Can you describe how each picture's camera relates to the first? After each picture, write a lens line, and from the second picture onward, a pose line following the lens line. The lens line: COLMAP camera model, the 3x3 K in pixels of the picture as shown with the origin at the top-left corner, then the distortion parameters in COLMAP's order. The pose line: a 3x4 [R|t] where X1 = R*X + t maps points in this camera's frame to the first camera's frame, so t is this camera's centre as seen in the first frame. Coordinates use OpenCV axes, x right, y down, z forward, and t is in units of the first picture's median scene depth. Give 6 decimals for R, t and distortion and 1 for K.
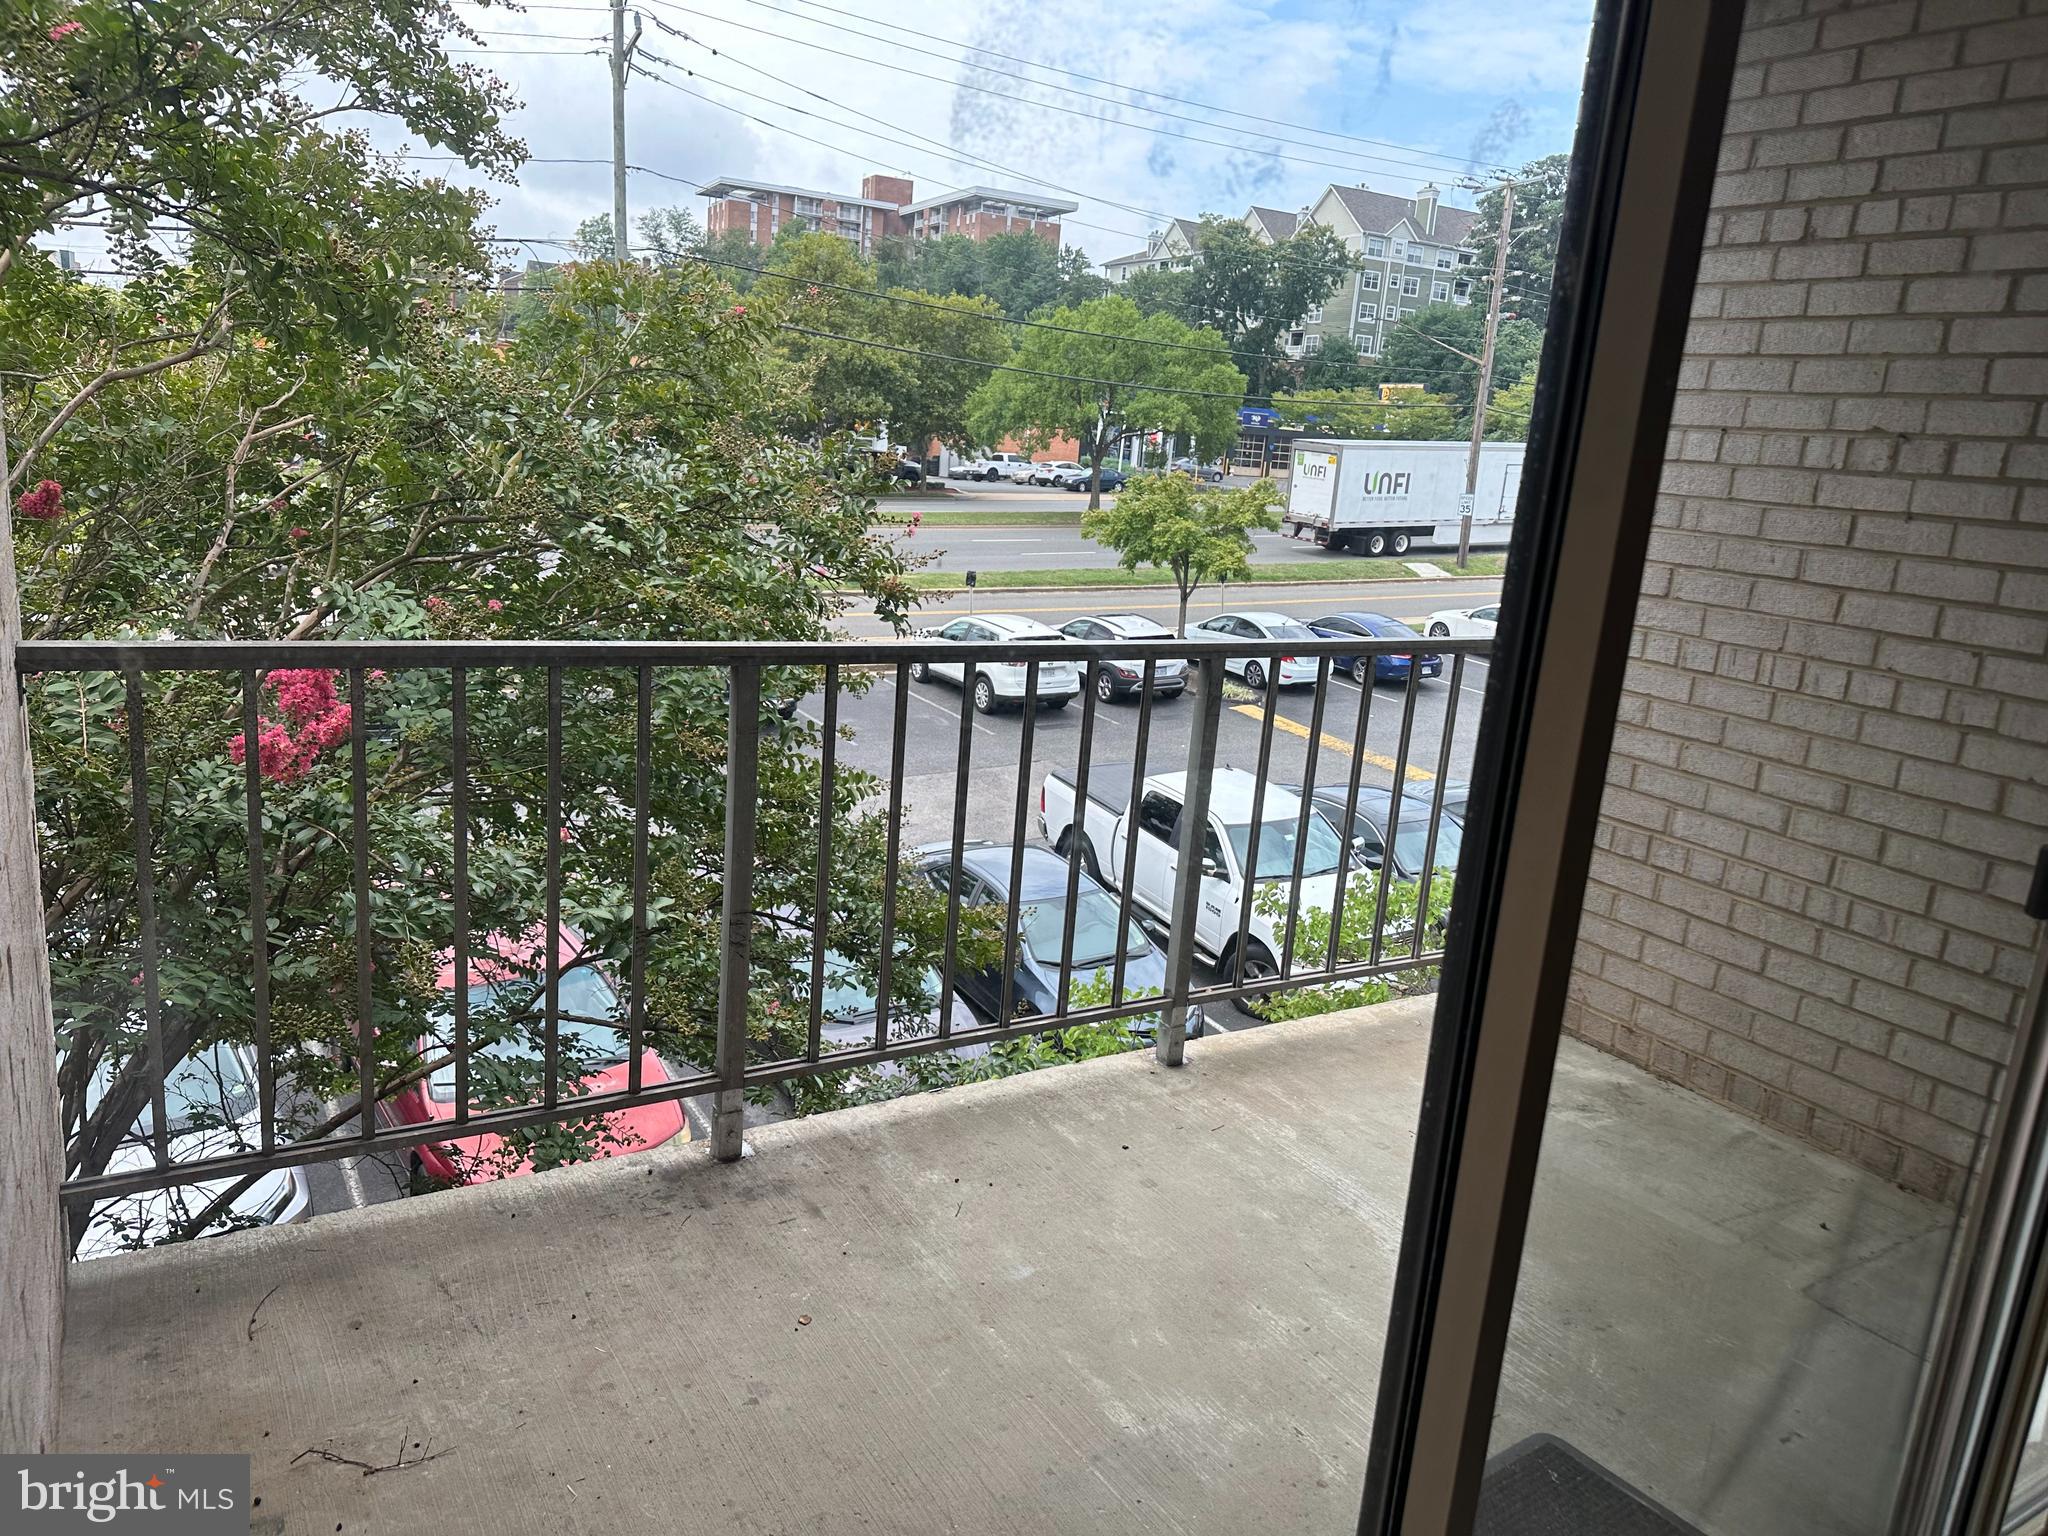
lens RADIAL K [[1454.6, 0, 1013.9], [0, 1454.6, 773.7], [0, 0, 1]] dist [0.036387, -0.036787]
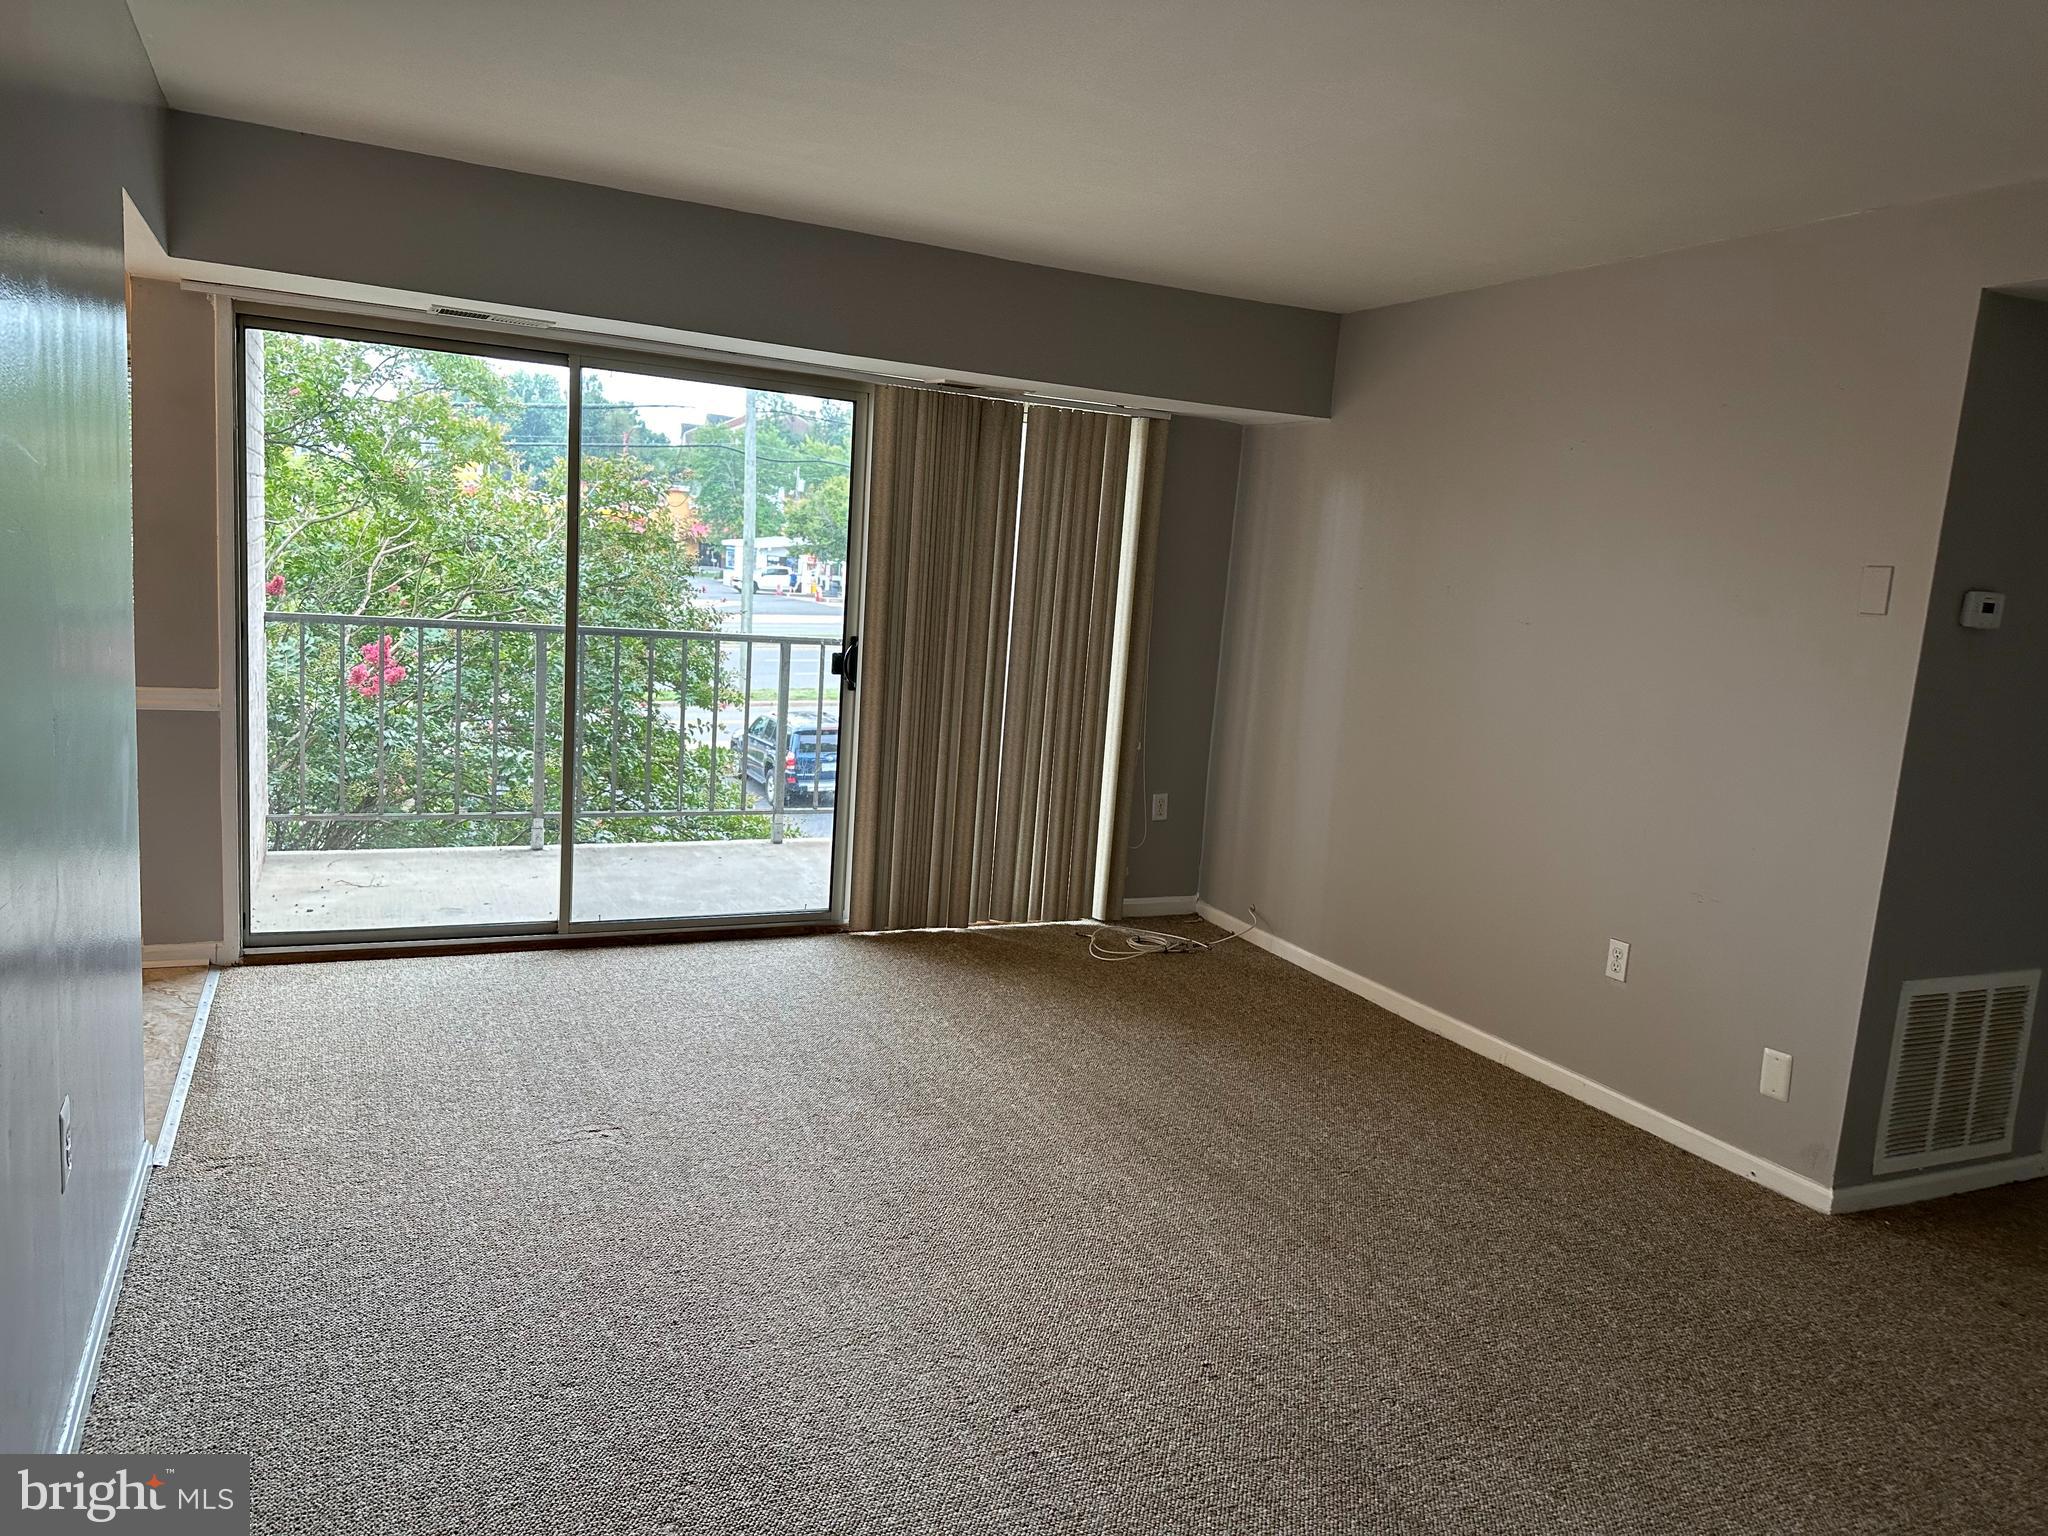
lens RADIAL K [[1454.6, 0, 1026.2], [0, 1454.6, 773.1], [0, 0, 1]] dist [0.036387, -0.036787]
pose [[0.994680, 0.006624, -0.102796, 0.498391], [-0.016005, 0.995749, -0.090710, 0.209662], [0.101758, 0.091873, 0.990558, -0.751332]]
